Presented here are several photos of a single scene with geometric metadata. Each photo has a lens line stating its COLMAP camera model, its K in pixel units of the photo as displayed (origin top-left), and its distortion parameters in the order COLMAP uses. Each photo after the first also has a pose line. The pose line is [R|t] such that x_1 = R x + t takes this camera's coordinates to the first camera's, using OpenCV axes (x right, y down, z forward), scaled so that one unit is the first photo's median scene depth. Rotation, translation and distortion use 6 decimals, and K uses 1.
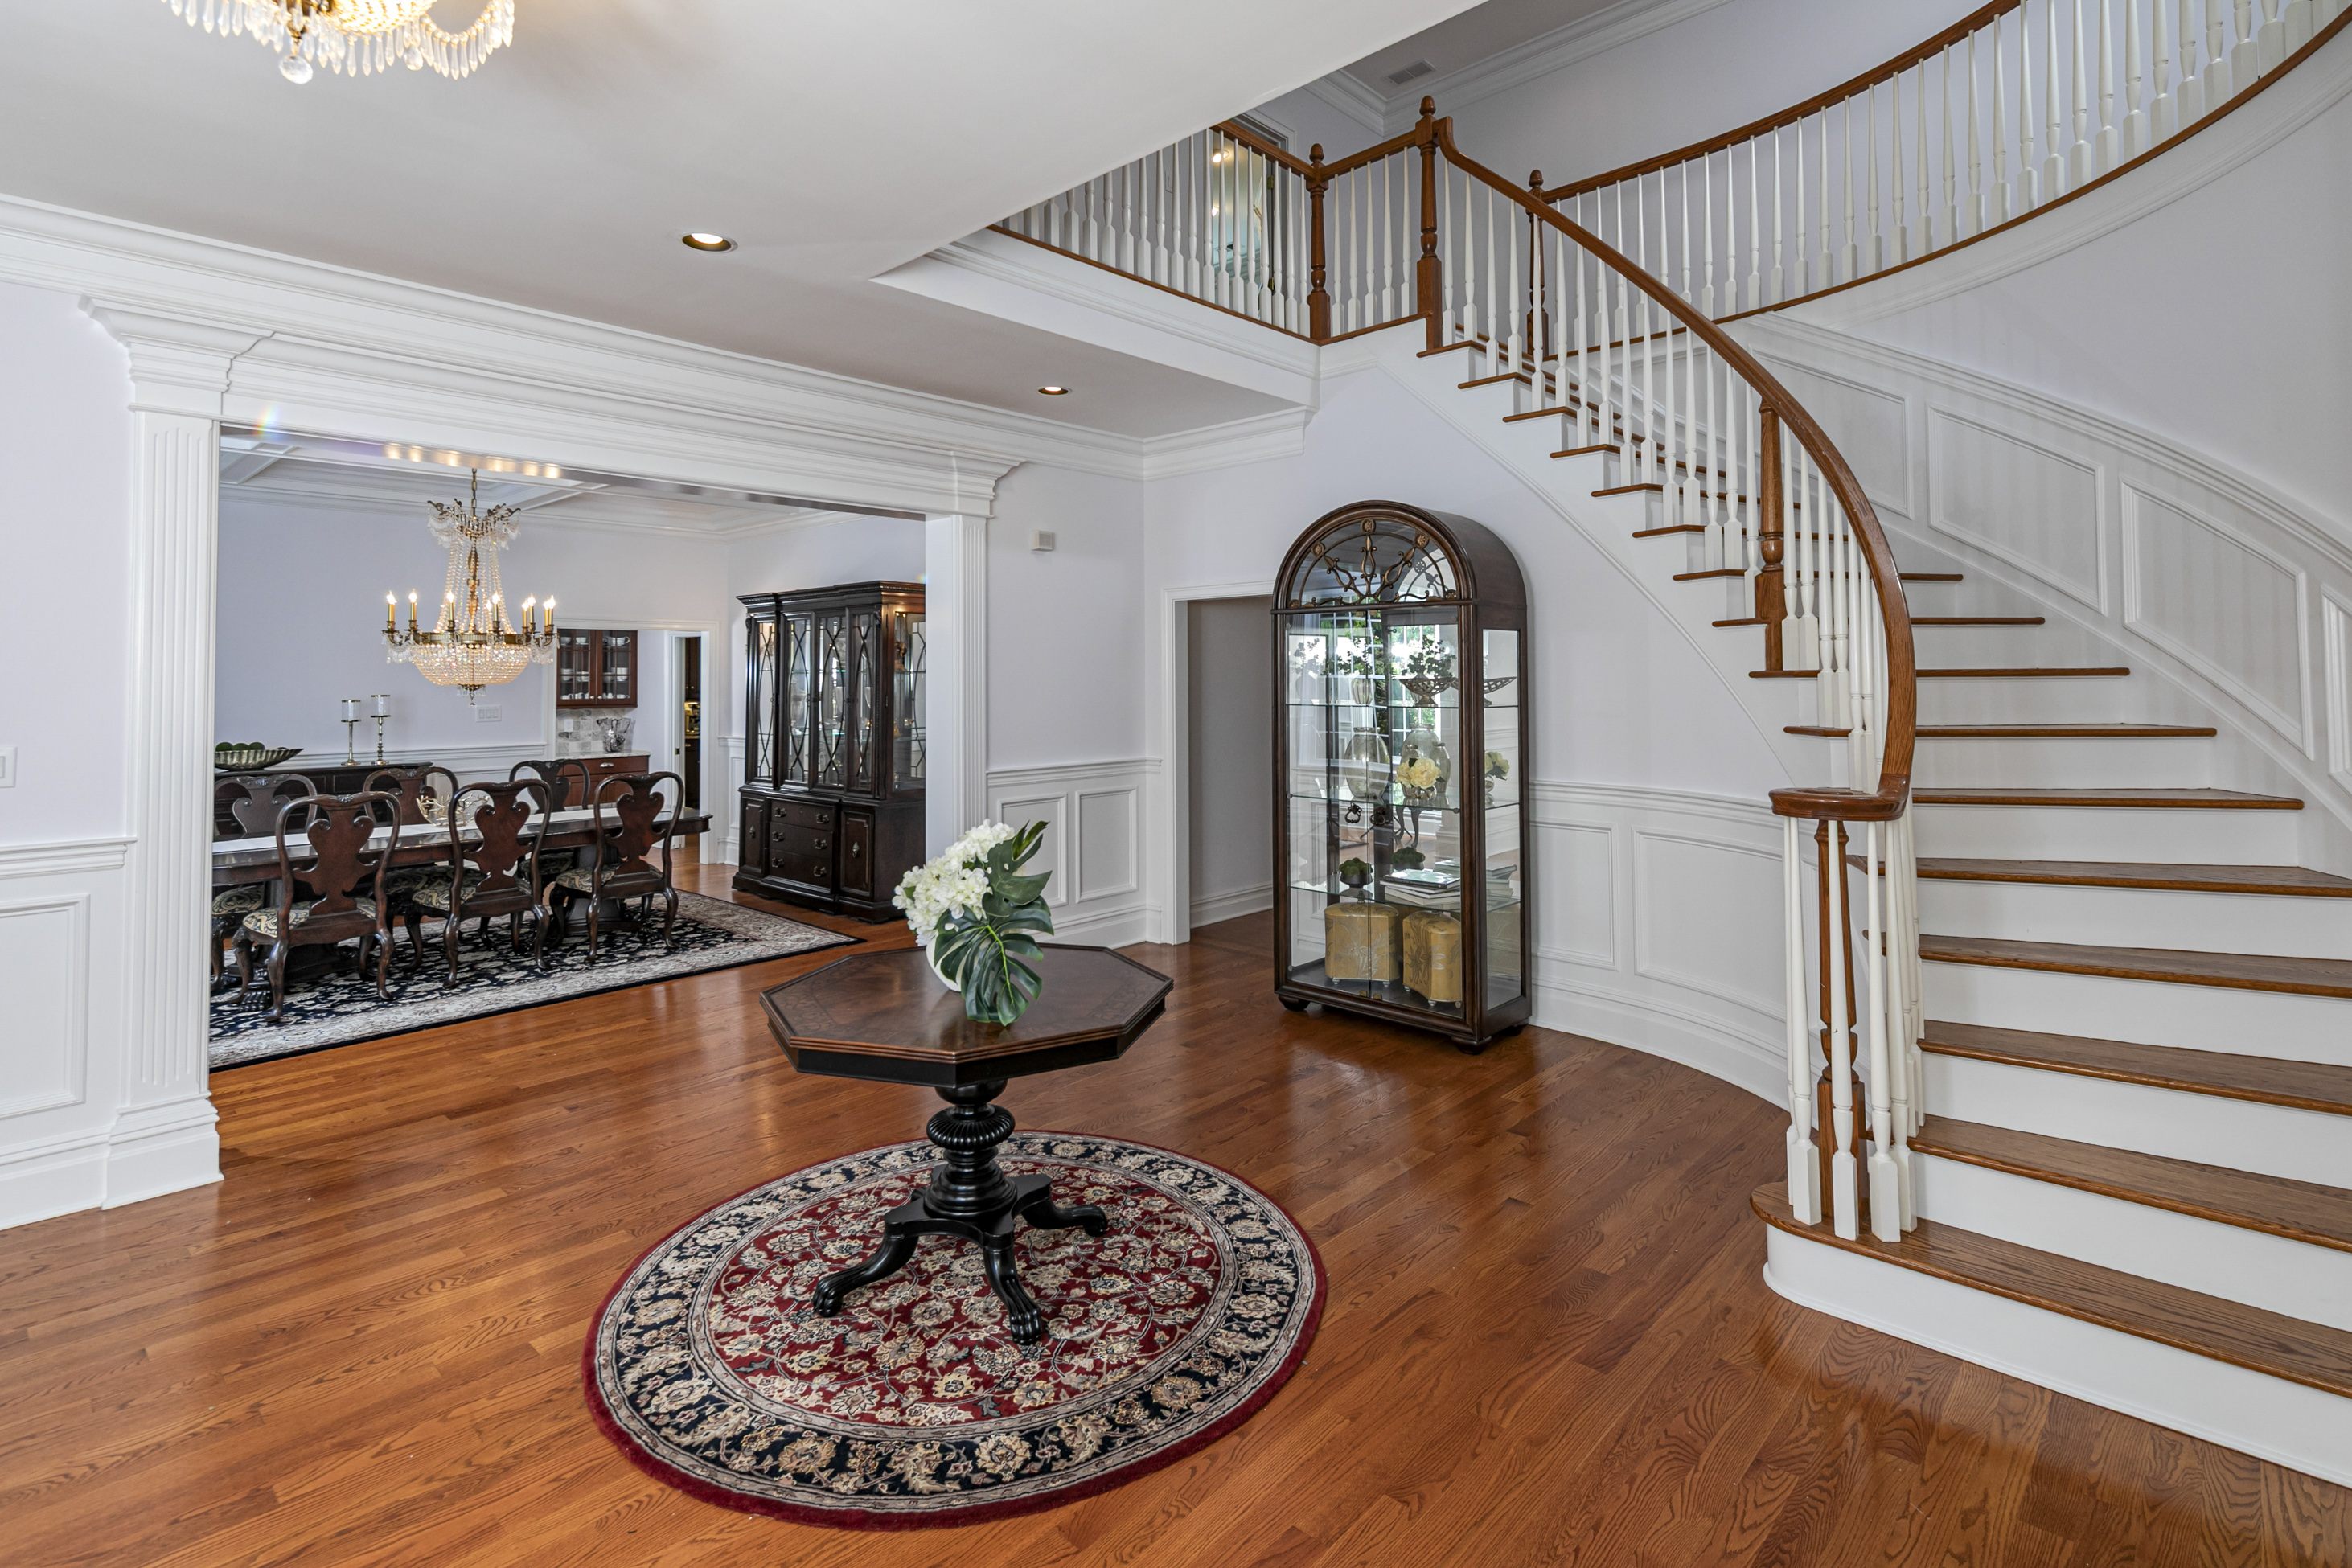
lens RADIAL K [[1129.1, 0, 1158.3], [0, 1129.1, 668.0], [0, 0, 1]] dist [0.017737, -0.000083]
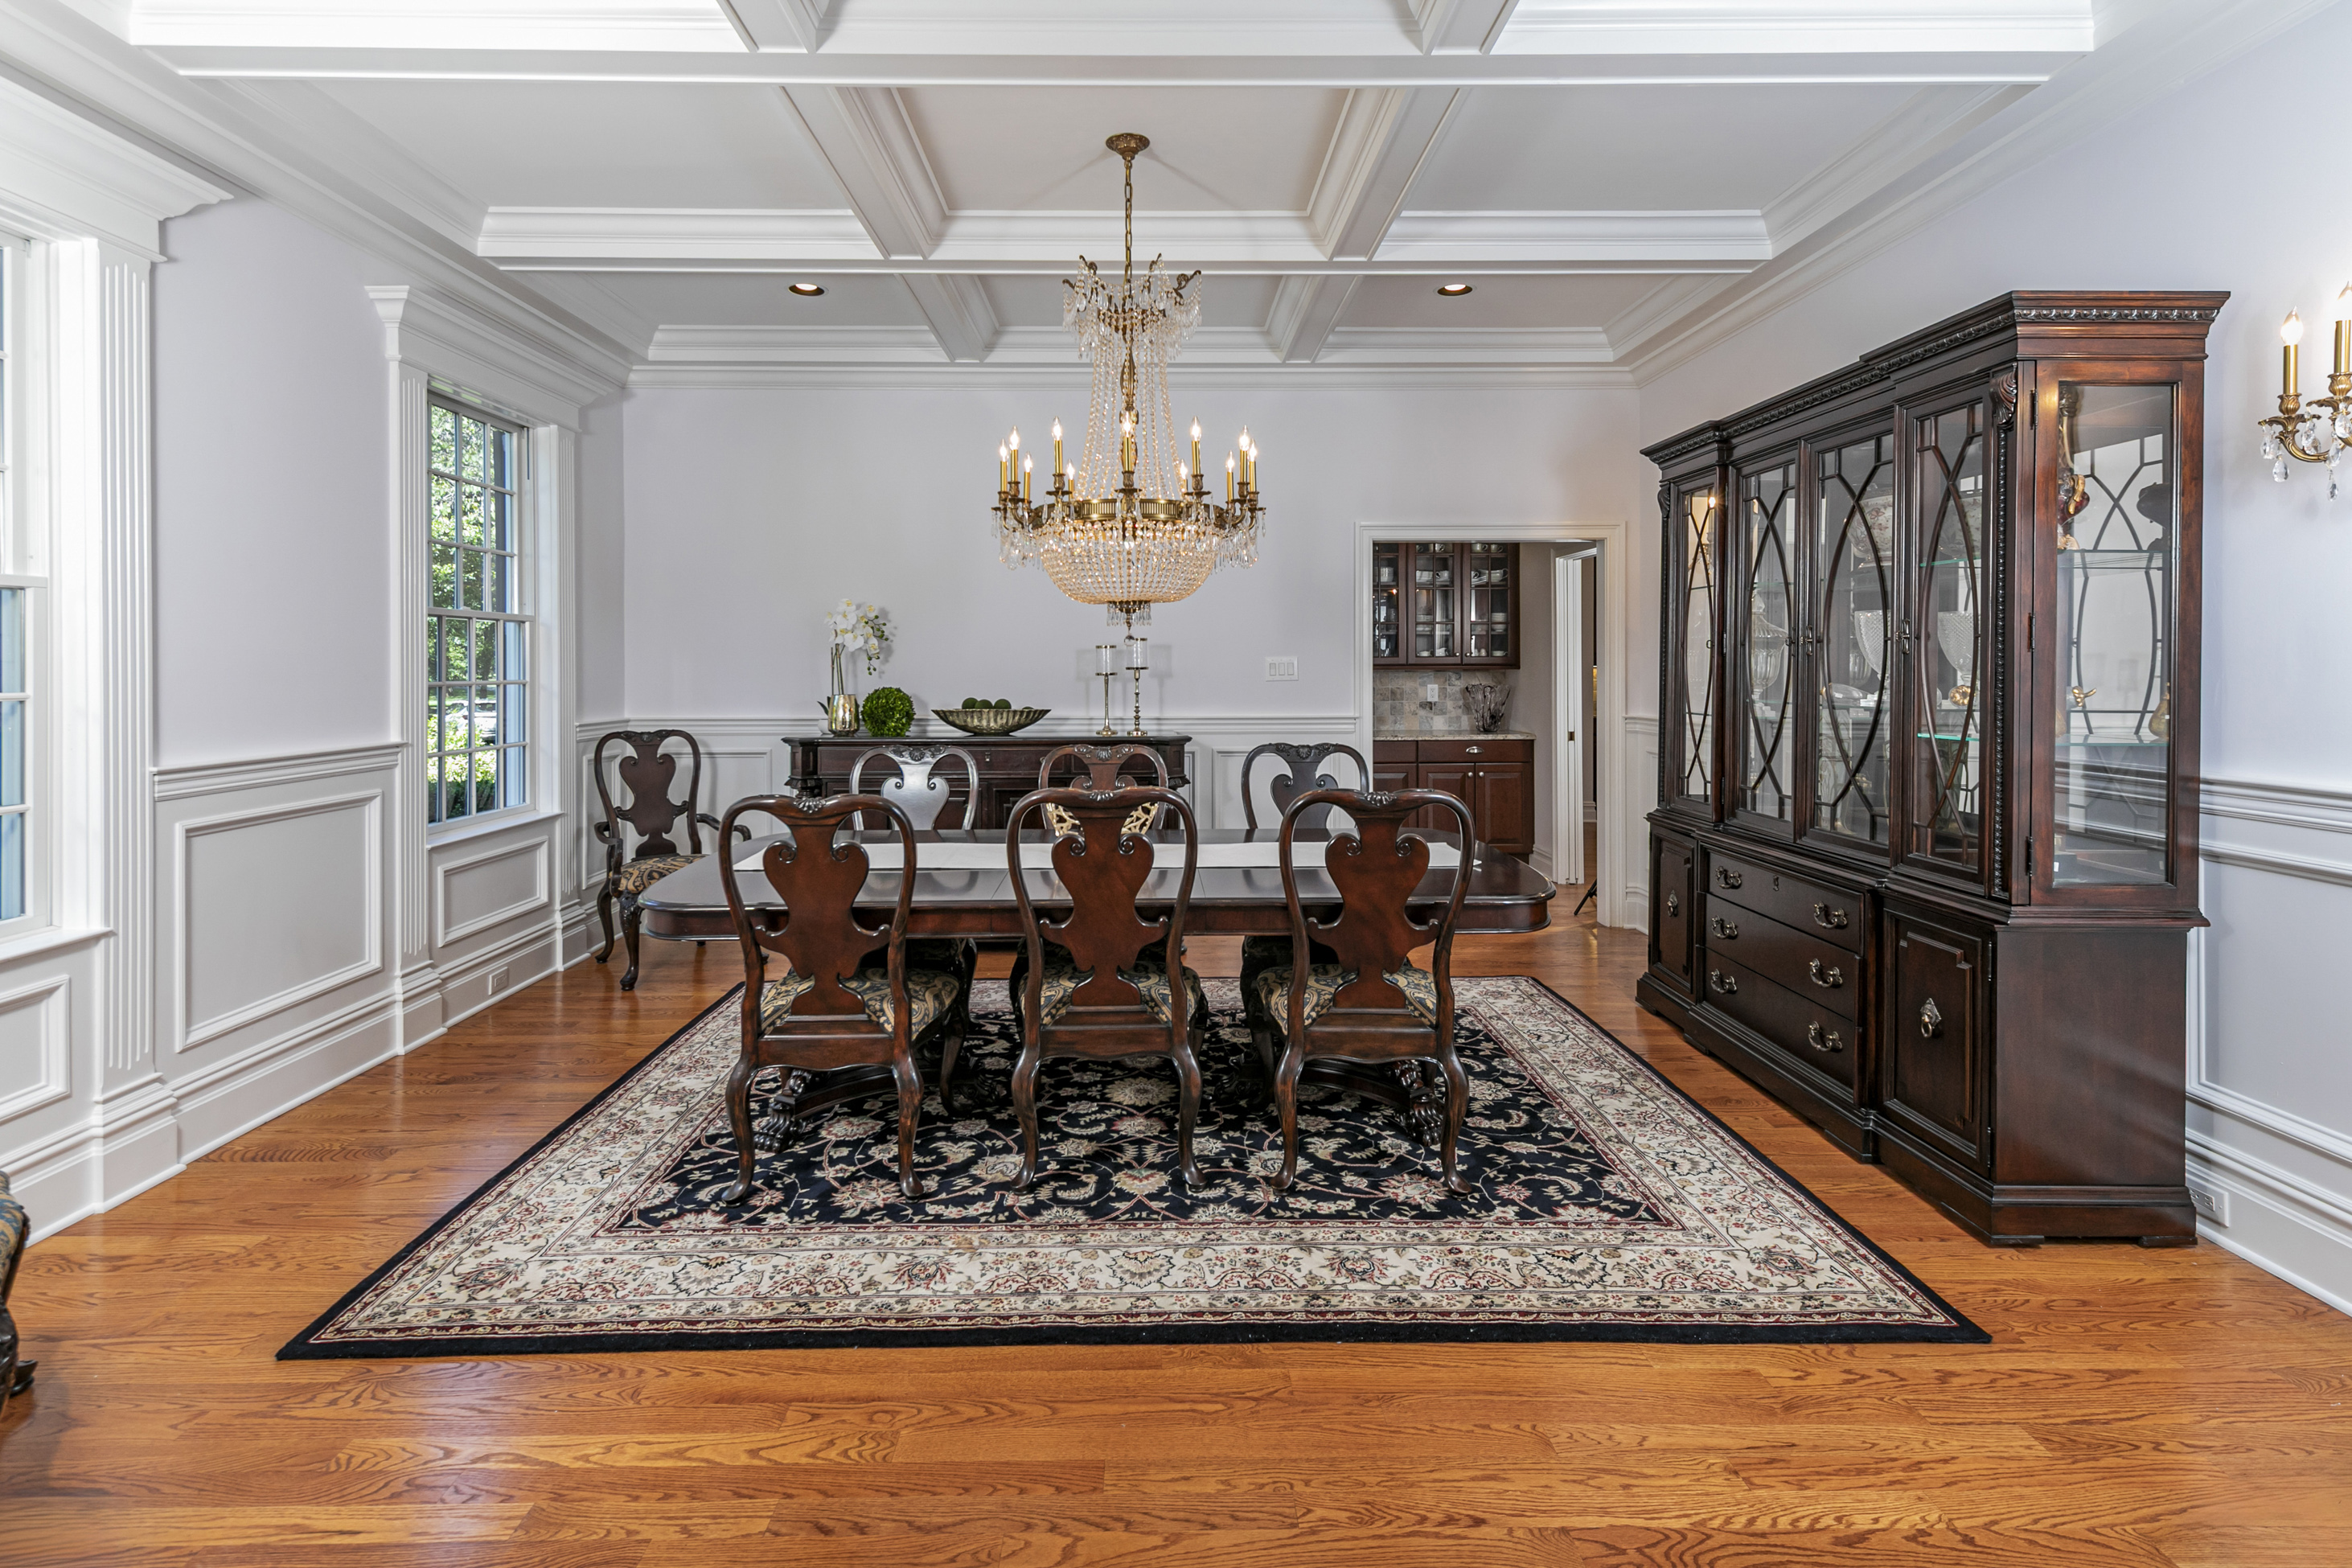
lens RADIAL K [[1129.1, 0, 1158.3], [0, 1129.1, 668.0], [0, 0, 1]] dist [0.017737, -0.000083]
pose [[0.691166, 0.001825, -0.722694, -0.156988], [0.009835, 0.999880, 0.011931, 0.032832], [0.722630, -0.015354, 0.691065, 0.503489]]
